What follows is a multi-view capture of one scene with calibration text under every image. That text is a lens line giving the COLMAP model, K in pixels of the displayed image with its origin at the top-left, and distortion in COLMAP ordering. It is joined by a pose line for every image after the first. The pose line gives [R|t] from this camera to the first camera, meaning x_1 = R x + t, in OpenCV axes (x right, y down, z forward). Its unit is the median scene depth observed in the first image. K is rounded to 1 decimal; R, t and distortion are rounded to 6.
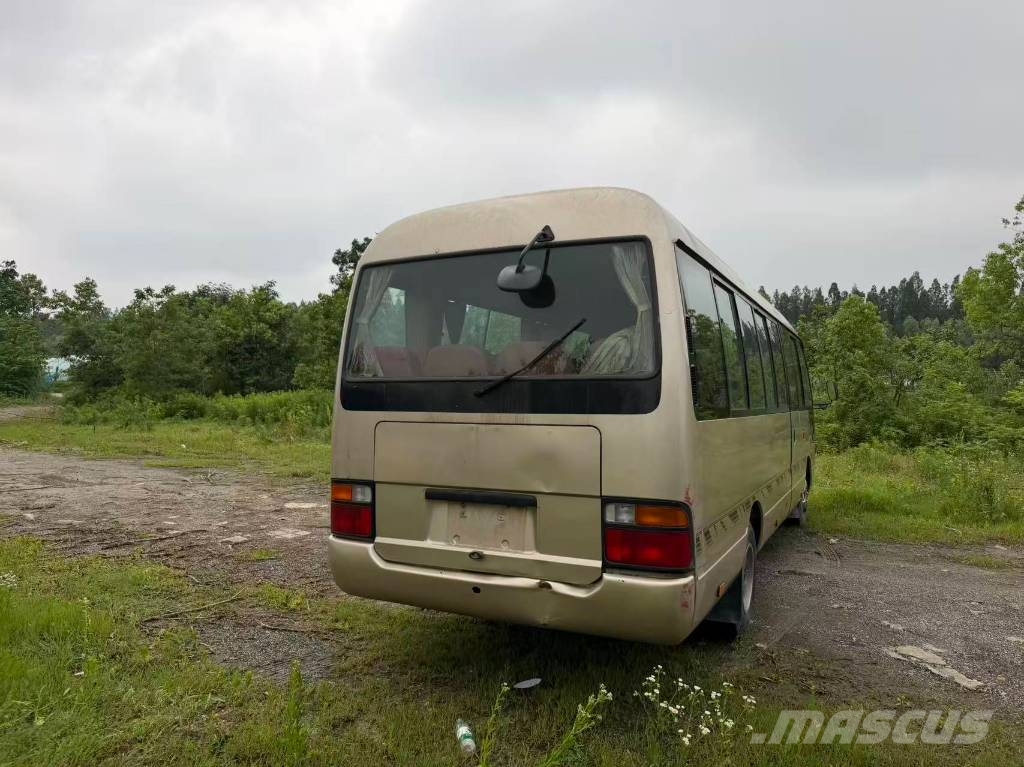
lens RADIAL K [[725.8, 0, 512.3], [0, 725.8, 400.4], [0, 0, 1]] dist [0.086814, -0.145657]
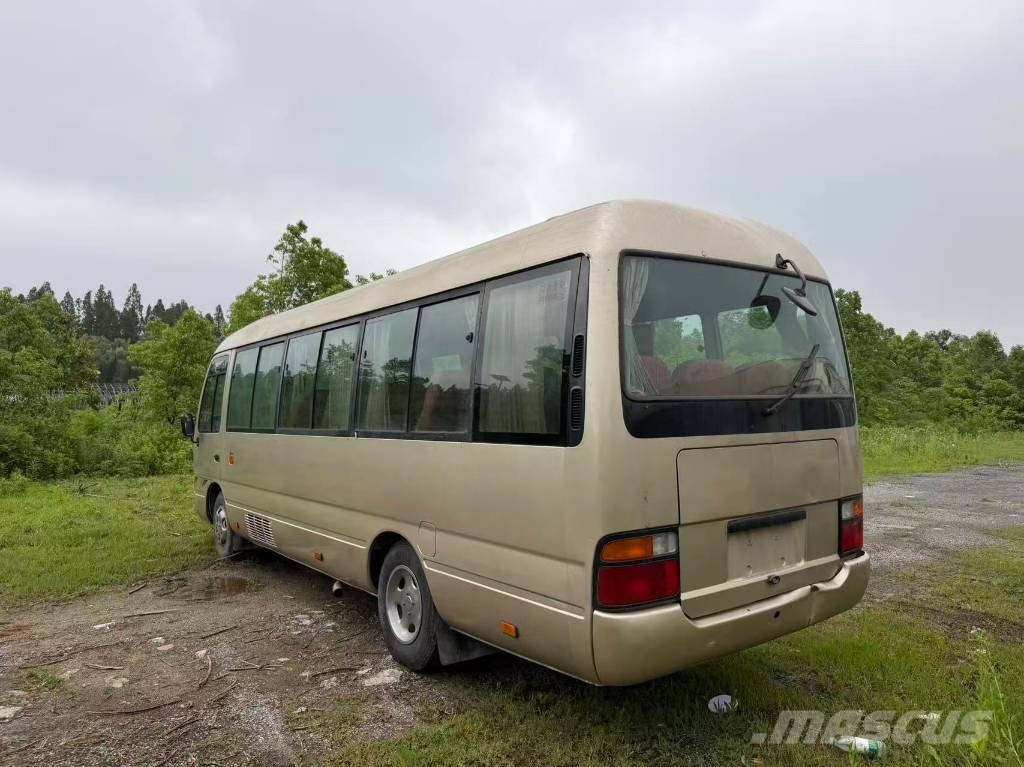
lens RADIAL K [[725.8, 0, 512.3], [0, 725.8, 400.4], [0, 0, 1]] dist [0.086814, -0.145657]
pose [[0.434047, -0.001189, 0.900889, -0.997350], [0.019395, 0.999780, -0.008024, -0.023933], [-0.900681, 0.020955, 0.433975, 0.812439]]
